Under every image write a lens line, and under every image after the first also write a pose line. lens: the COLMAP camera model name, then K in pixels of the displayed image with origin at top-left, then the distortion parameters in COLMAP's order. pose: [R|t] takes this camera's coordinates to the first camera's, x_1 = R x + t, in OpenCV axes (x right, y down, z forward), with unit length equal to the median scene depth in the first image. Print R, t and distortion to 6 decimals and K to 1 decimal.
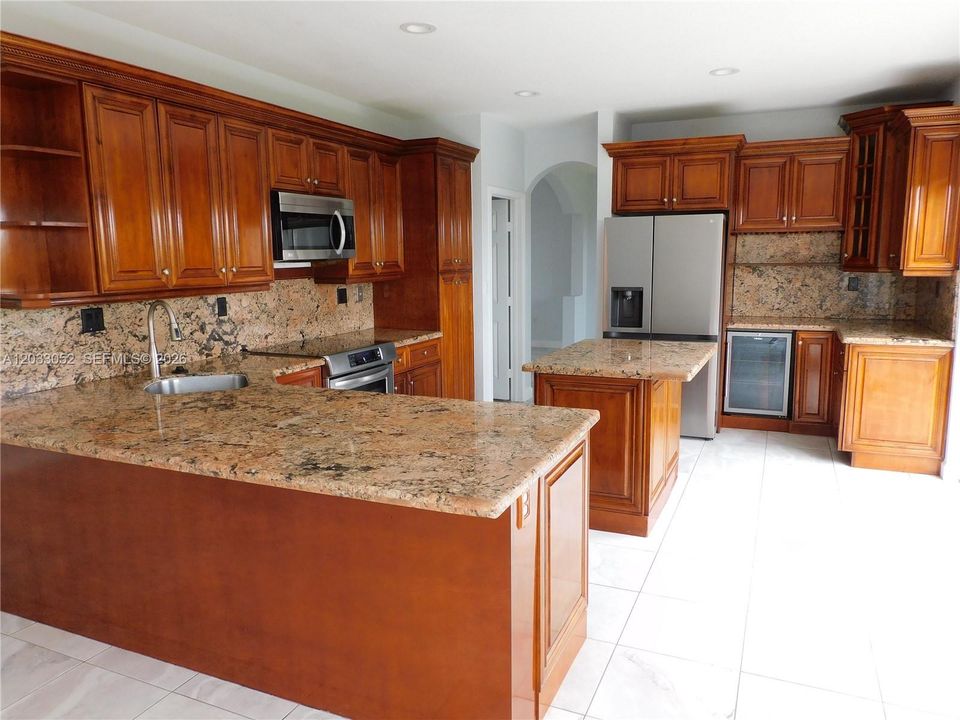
lens RADIAL K [[687.9, 0, 477.4], [0, 687.9, 360.1], [0, 0, 1]] dist [-0.013467, 0.004332]
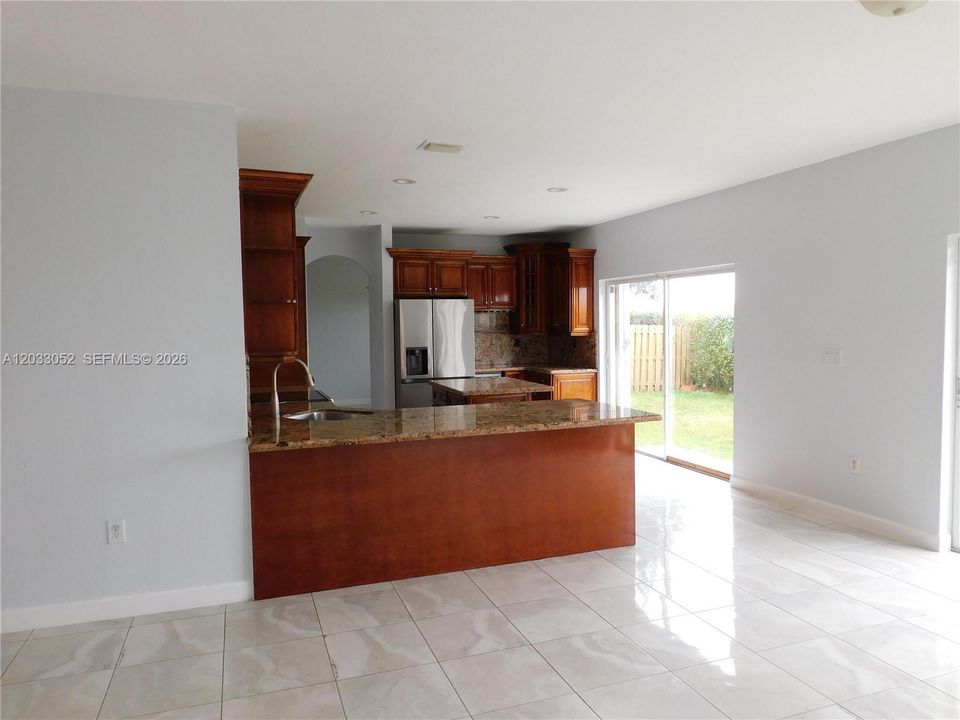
lens RADIAL K [[687.9, 0, 474.8], [0, 687.9, 361.2], [0, 0, 1]] dist [-0.013467, 0.004332]
pose [[0.729568, -0.036138, 0.682953, -0.665503], [0.108181, 0.992129, -0.063067, 0.026849], [-0.675298, 0.119894, 0.727734, -0.128326]]
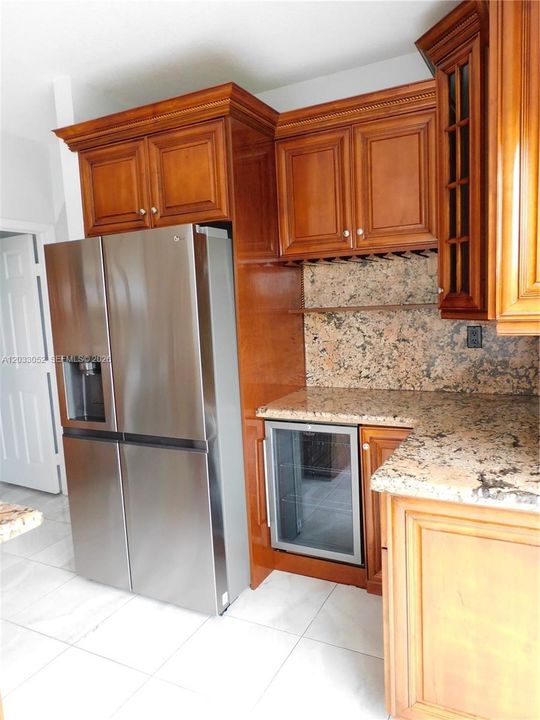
lens RADIAL K [[516.0, 0, 273.0], [0, 516.0, 361.8], [0, 0, 1]] dist [-0.013467, 0.004332]
pose [[0.997933, -0.028386, -0.057653, 0.403051], [0.026555, 0.999126, -0.032275, -0.080302], [0.058519, 0.030677, 0.997815, 0.543735]]
